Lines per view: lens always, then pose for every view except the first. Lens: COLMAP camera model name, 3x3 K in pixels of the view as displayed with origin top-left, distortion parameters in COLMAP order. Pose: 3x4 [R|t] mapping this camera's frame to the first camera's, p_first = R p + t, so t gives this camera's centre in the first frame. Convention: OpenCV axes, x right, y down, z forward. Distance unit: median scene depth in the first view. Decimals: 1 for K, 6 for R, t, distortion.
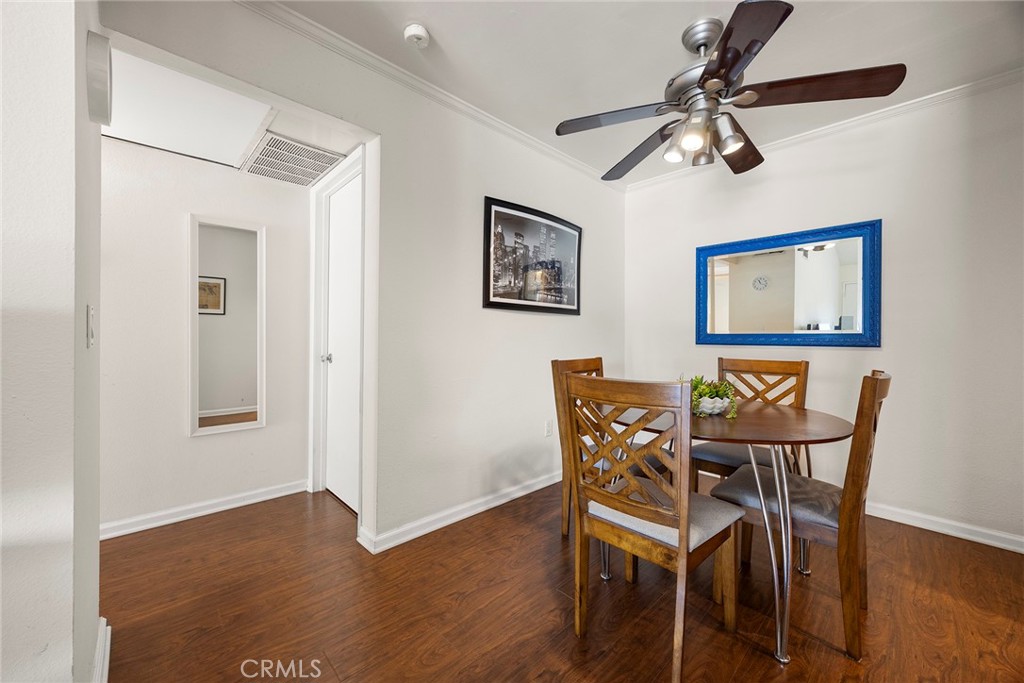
lens RADIAL K [[394.5, 0, 512.0], [0, 394.5, 341.5], [0, 0, 1]] dist [-0.001642, -0.000107]
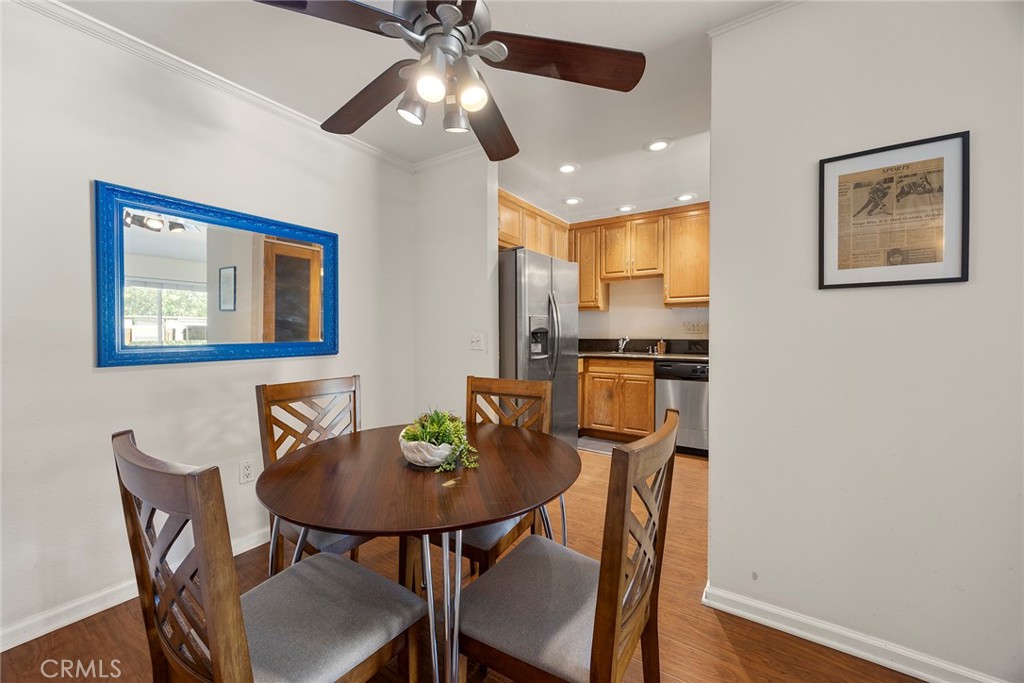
lens RADIAL K [[394.5, 0, 512.0], [0, 394.5, 341.5], [0, 0, 1]] dist [-0.001642, -0.000107]
pose [[-0.210230, -0.019487, 0.977458, -0.187206], [0.023076, 0.999424, 0.024888, -0.035175], [-0.977380, 0.027788, -0.209659, 0.766927]]
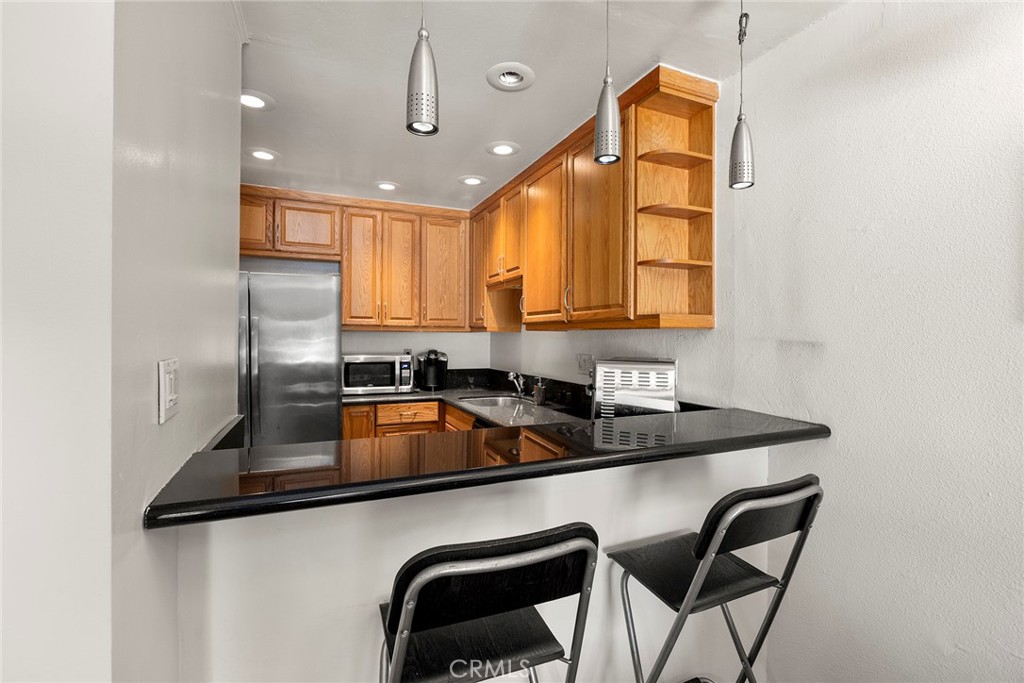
lens RADIAL K [[459.6, 0, 512.0], [0, 459.6, 341.5], [0, 0, 1]] dist [-0.000184, -0.000036]
pose [[0.349994, -0.004160, 0.936743, 0.185566], [0.010665, 0.999943, 0.000456, -0.095383], [-0.936691, 0.009831, 0.350018, -0.625730]]
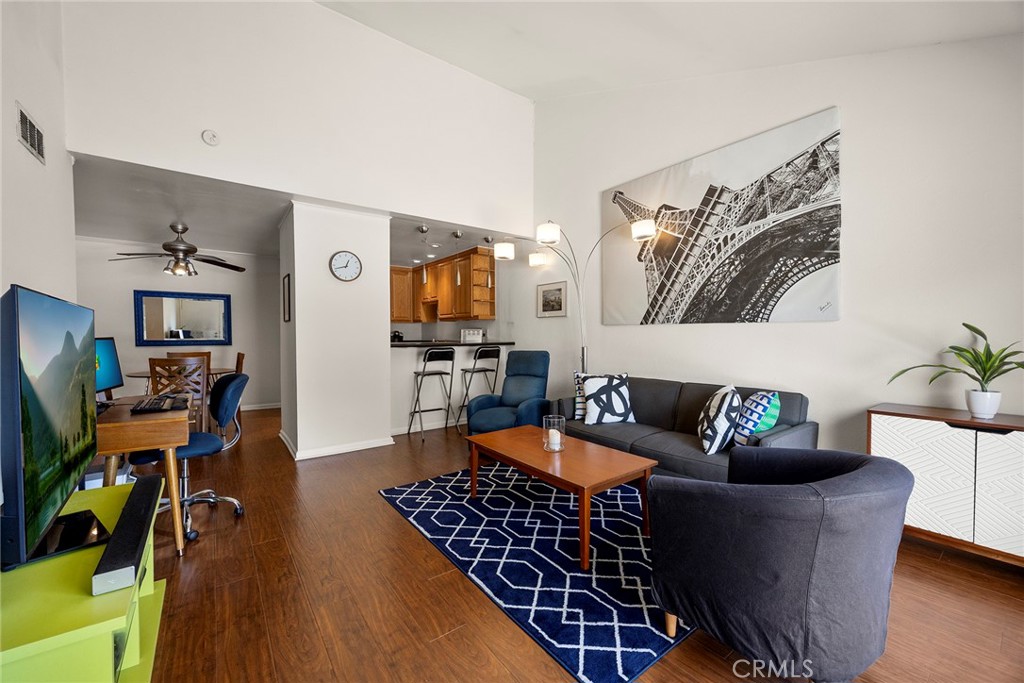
lens RADIAL K [[394.5, 0, 512.0], [0, 394.5, 341.5], [0, 0, 1]] dist [-0.001642, -0.000107]
pose [[0.127094, -0.016034, 0.991761, -1.309262], [0.018286, 0.999737, 0.013819, -0.012288], [-0.991722, 0.016379, 0.127354, -1.077748]]
